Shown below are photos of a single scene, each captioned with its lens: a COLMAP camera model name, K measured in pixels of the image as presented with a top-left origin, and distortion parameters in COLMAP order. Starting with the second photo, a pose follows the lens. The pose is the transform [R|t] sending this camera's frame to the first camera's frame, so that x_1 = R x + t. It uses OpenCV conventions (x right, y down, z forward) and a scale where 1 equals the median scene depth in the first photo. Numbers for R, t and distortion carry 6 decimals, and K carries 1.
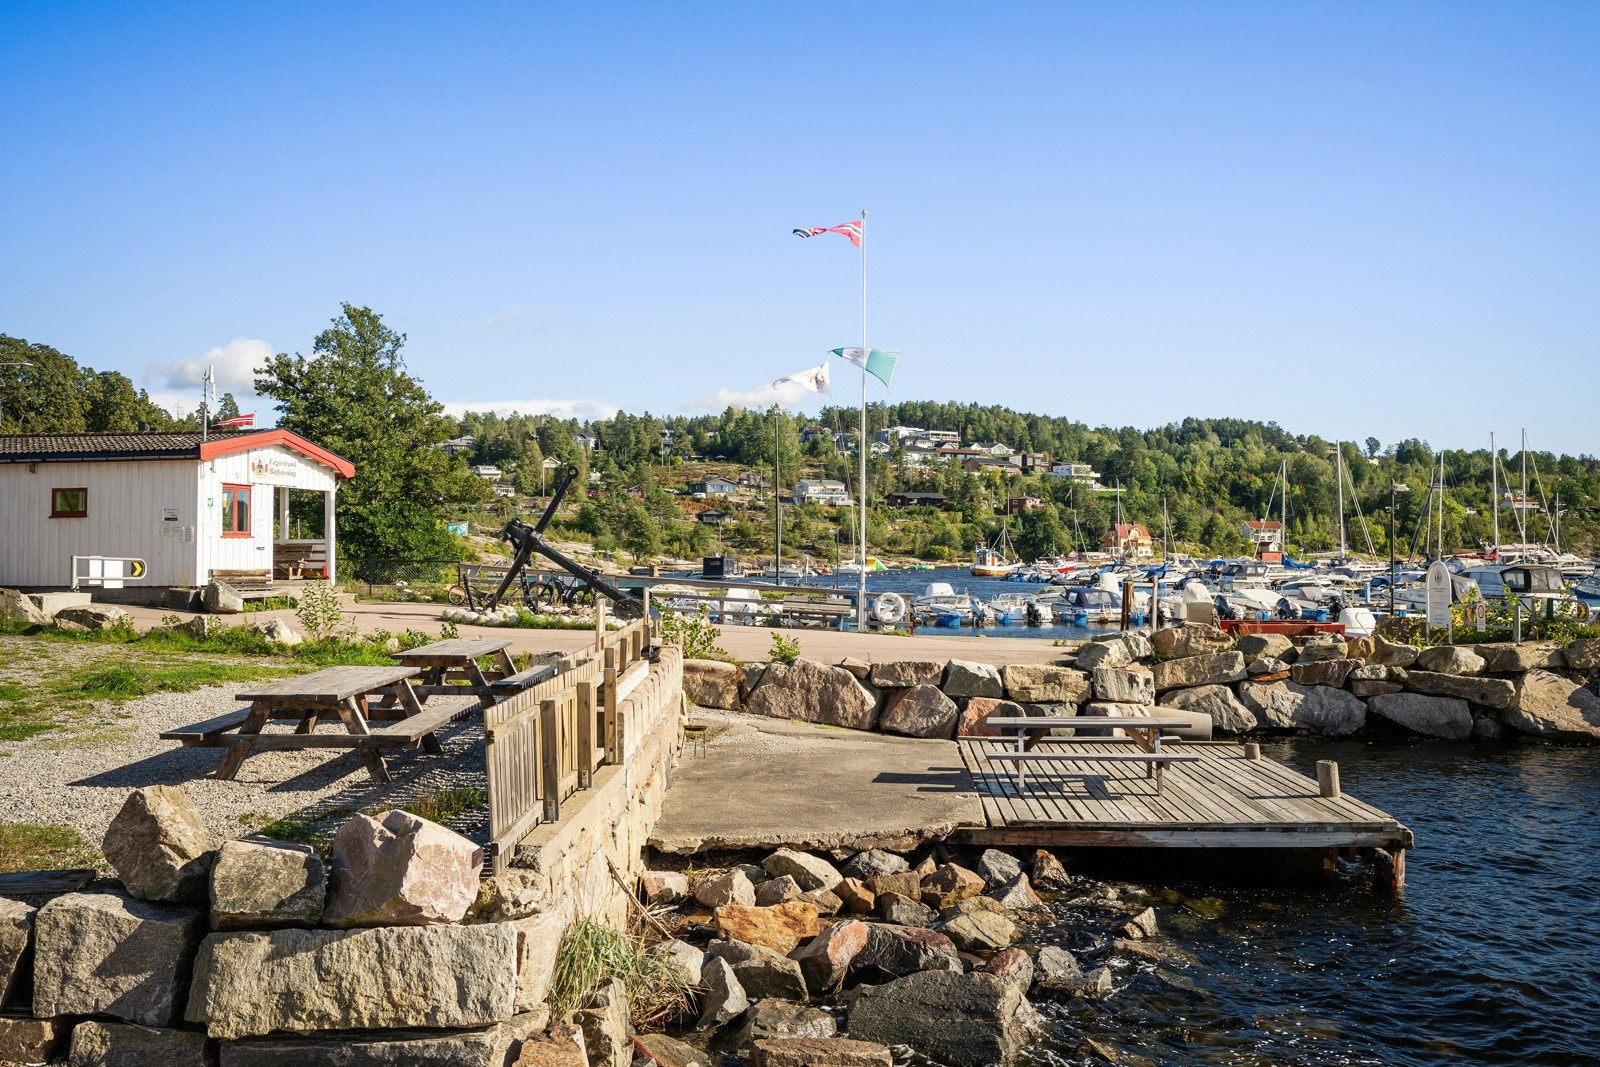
lens RADIAL K [[3288.1, 0, 800.8], [0, 3288.1, 533.4], [0, 0, 1]] dist [-0.243308, 0.000000]
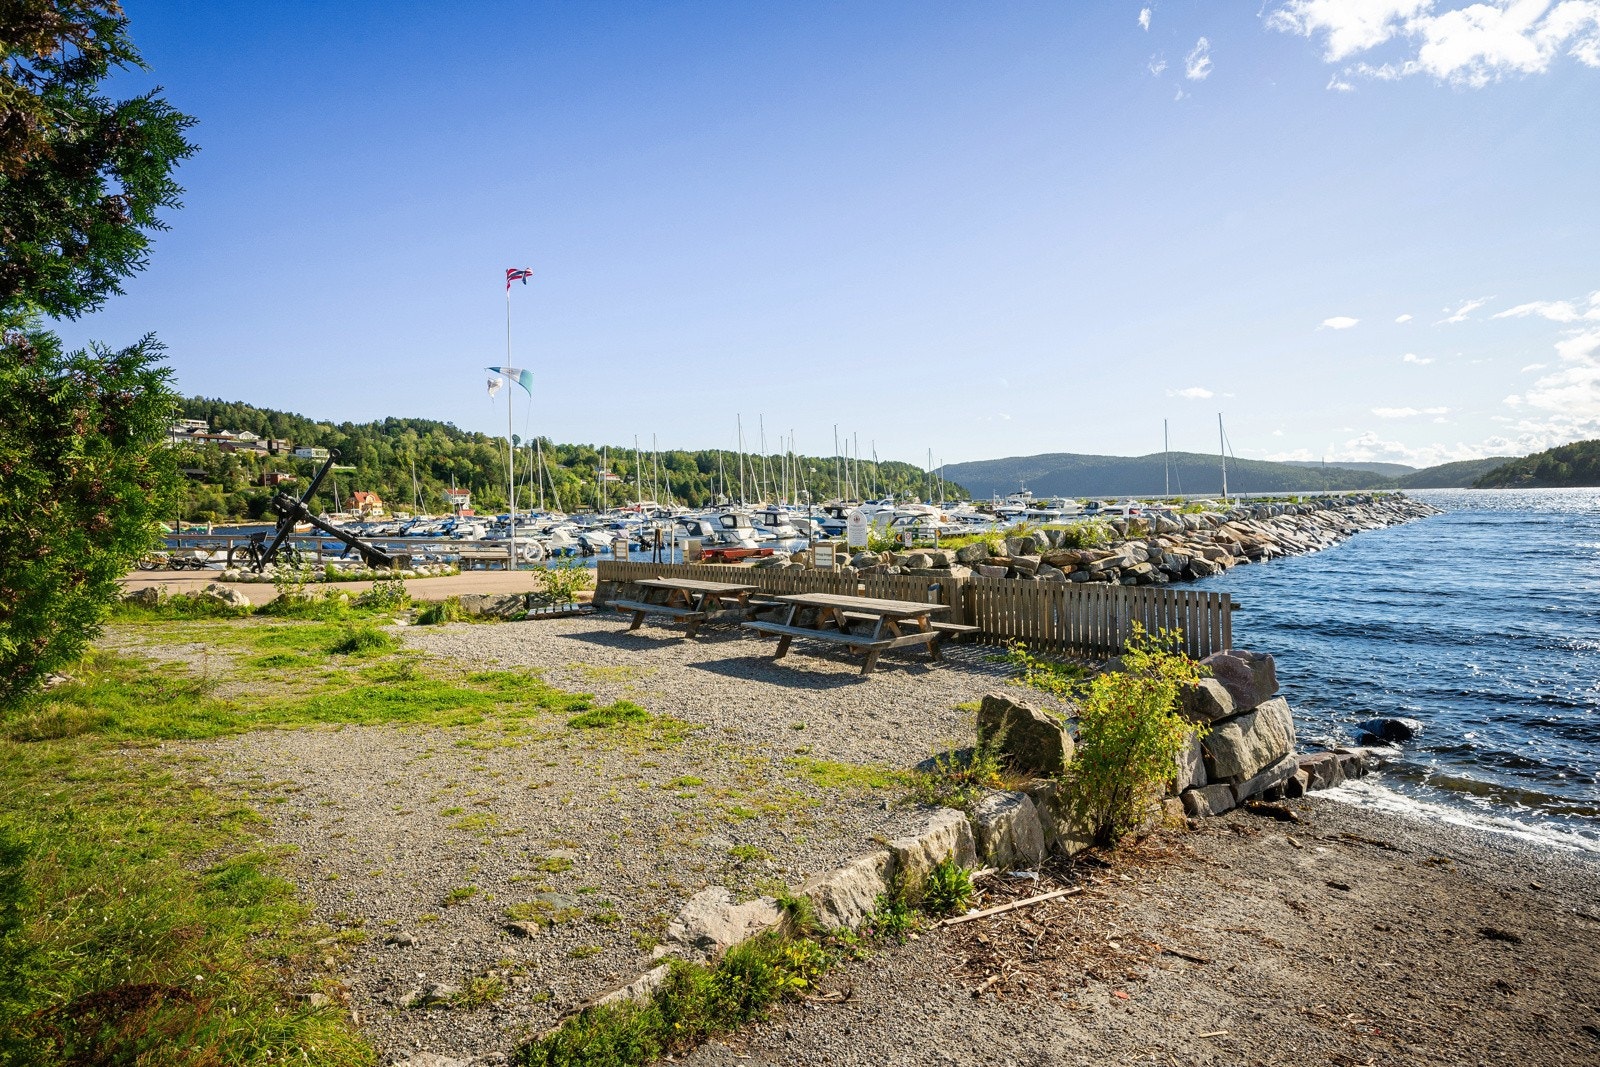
lens RADIAL K [[3288.1, 0, 800.9], [0, 3288.1, 532.2], [0, 0, 1]] dist [-0.243308, 0.000000]
pose [[-0.068889, -0.019157, 0.997440, -1.302044], [0.005409, 0.999794, 0.019575, -0.012110], [-0.997610, 0.006744, -0.068771, 0.913231]]
